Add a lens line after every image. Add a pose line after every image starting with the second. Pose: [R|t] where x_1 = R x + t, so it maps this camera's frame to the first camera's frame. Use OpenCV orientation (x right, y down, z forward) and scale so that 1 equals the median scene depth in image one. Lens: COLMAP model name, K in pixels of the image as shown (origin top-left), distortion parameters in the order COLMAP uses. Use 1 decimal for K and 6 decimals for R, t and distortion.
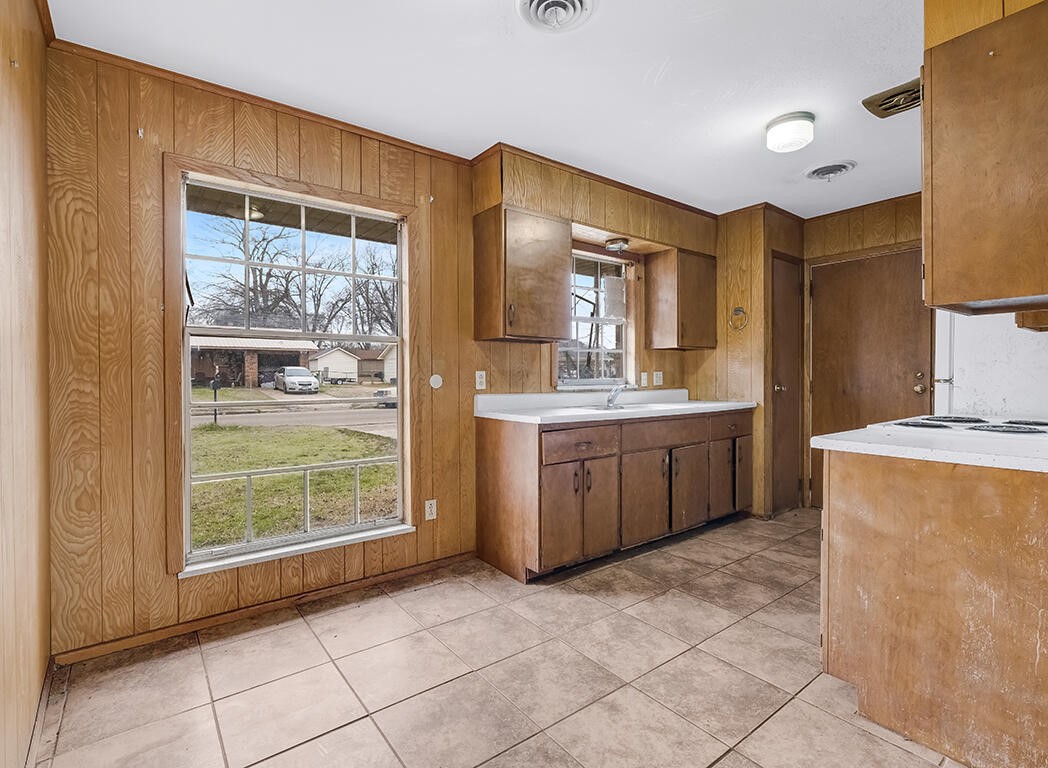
lens RADIAL K [[505.2, 0, 530.0], [0, 505.2, 381.5], [0, 0, 1]] dist [0.001645, 0.000409]
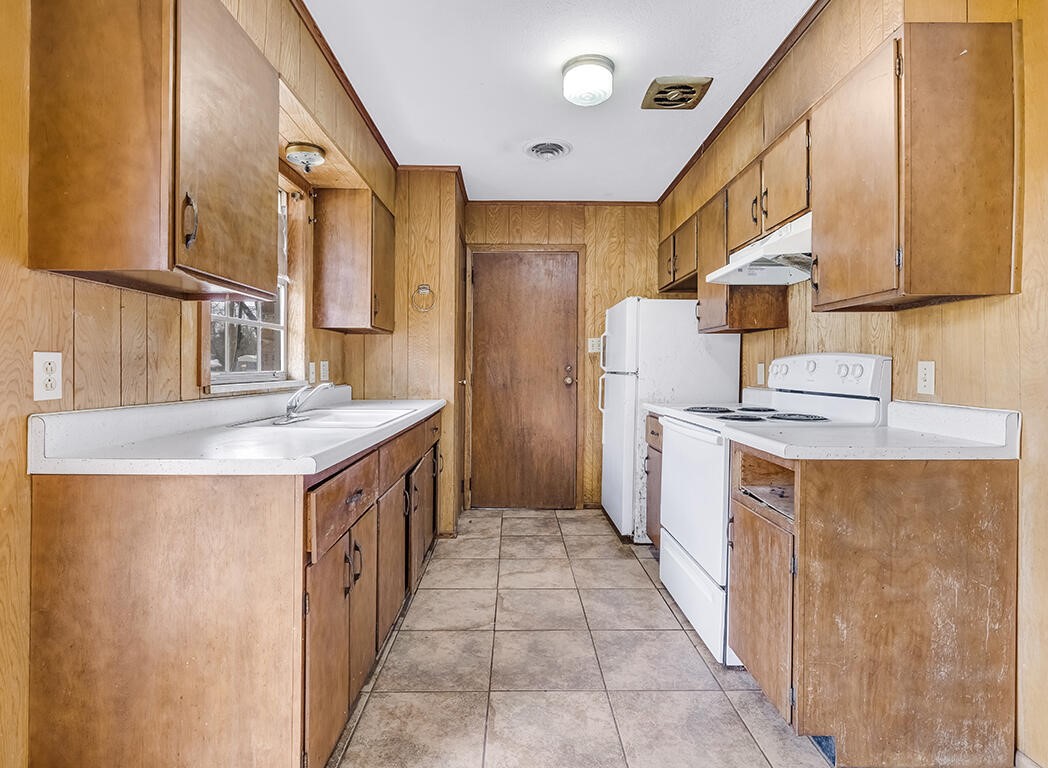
lens RADIAL K [[505.2, 0, 519.3], [0, 505.2, 366.6], [0, 0, 1]] dist [0.001645, 0.000409]
pose [[0.599920, 0.006481, 0.800034, -0.224020], [0.004566, 0.999923, -0.011524, -0.005013], [-0.800047, 0.010566, 0.599845, 0.576348]]
